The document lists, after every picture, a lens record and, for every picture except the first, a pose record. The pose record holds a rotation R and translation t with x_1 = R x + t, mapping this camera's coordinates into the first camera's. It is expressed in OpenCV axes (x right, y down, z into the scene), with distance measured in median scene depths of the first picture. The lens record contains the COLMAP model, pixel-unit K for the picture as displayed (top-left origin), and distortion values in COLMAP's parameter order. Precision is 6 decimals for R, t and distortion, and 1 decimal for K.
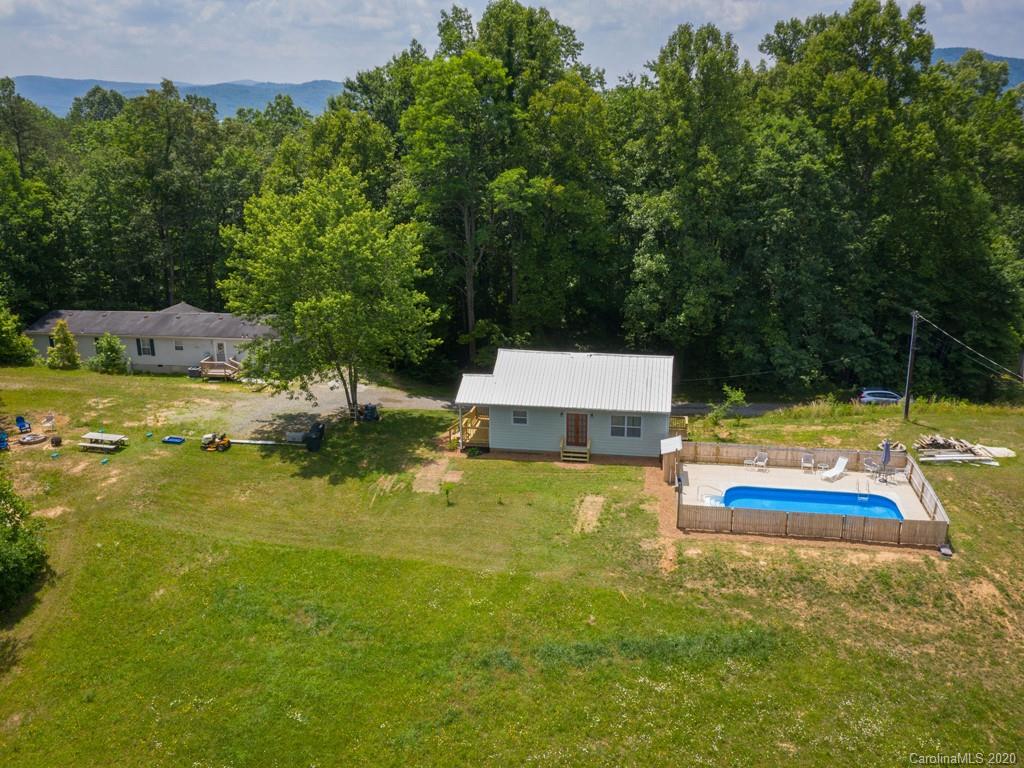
lens RADIAL K [[925.1, 0, 508.3], [0, 925.1, 383.5], [0, 0, 1]] dist [0.002144, 0.005230]
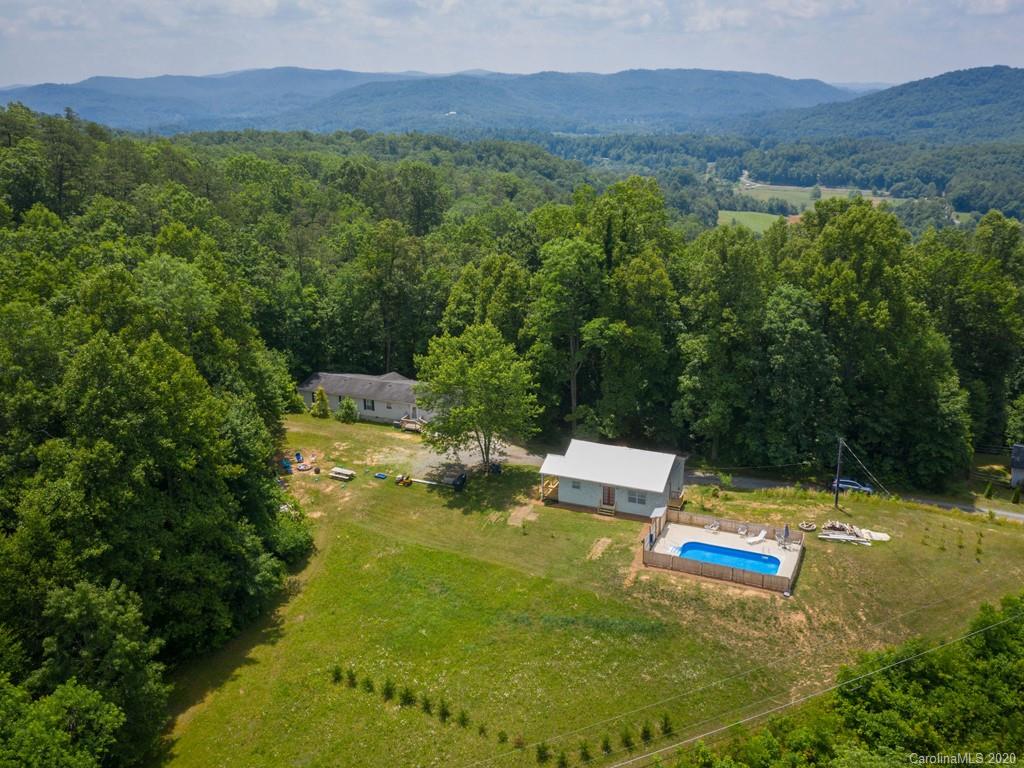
lens RADIAL K [[925.1, 0, 508.3], [0, 925.1, 383.5], [0, 0, 1]] dist [0.002144, 0.005230]
pose [[0.973094, 0.072452, -0.218719, 0.242162], [-0.069636, 0.997360, 0.020565, -0.169581], [0.219632, -0.004781, 0.975571, -0.649297]]
